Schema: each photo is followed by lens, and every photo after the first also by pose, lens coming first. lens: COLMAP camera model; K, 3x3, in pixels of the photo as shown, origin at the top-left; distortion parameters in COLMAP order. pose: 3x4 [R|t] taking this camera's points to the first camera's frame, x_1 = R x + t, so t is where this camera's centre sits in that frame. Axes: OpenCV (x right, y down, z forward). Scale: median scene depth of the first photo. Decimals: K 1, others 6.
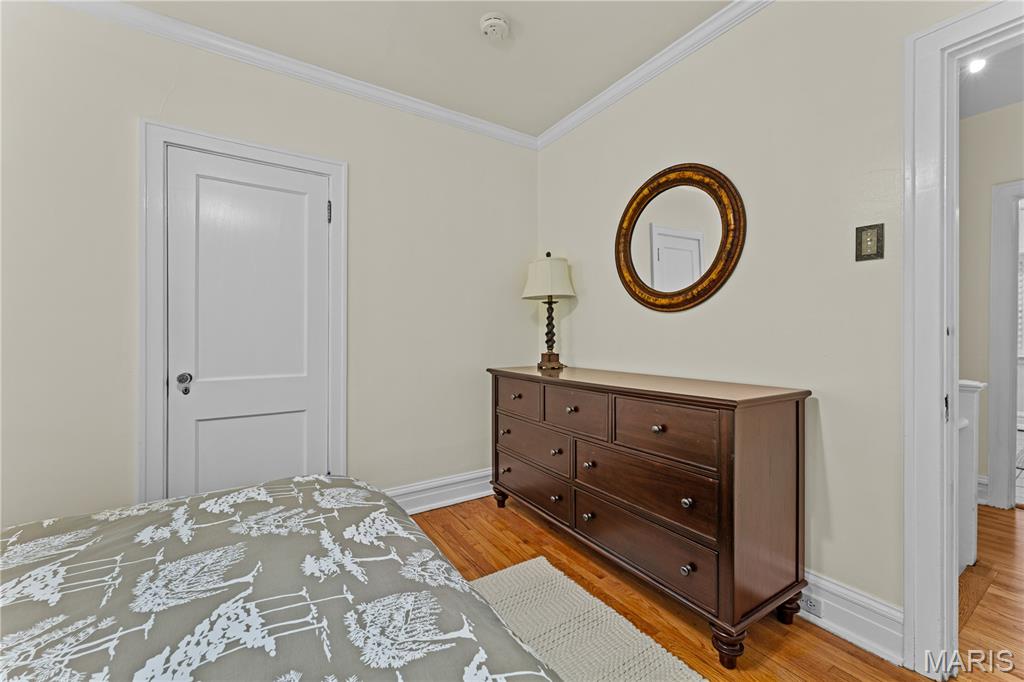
lens RADIAL K [[408.9, 0, 516.4], [0, 408.9, 336.2], [0, 0, 1]] dist [-0.001583, -0.000334]
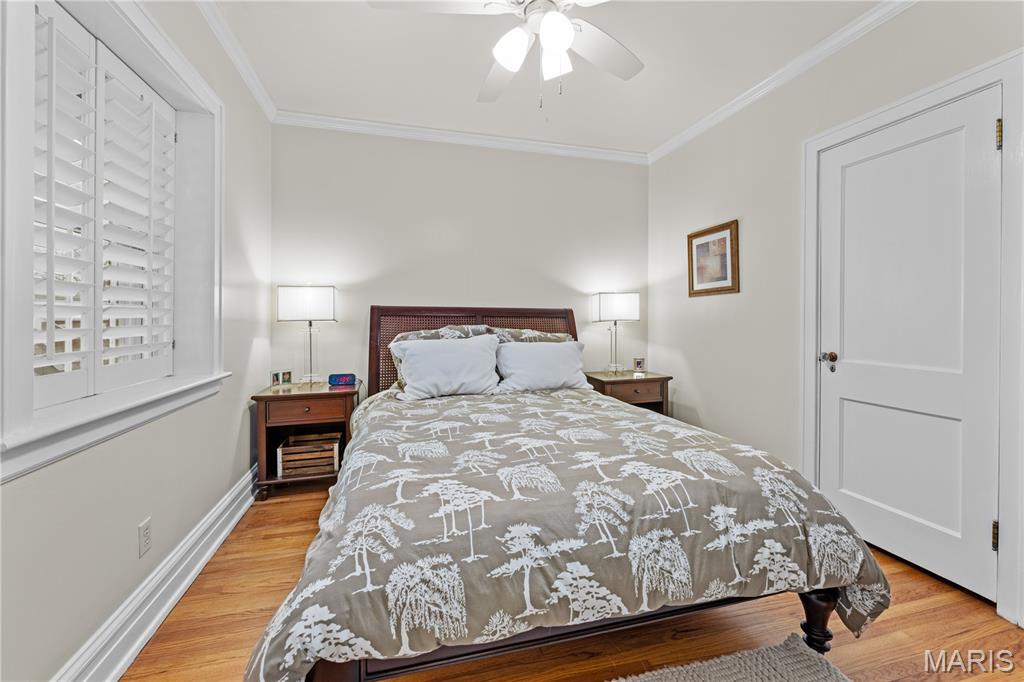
lens RADIAL K [[418.5, 0, 511.4], [0, 418.5, 321.3], [0, 0, 1]] dist [0.000873, 0.000027]
pose [[-0.311293, 0.006064, -0.950295, 0.921999], [-0.004597, 0.999958, 0.007887, 0.002131], [0.950303, 0.006824, -0.311252, 0.926547]]
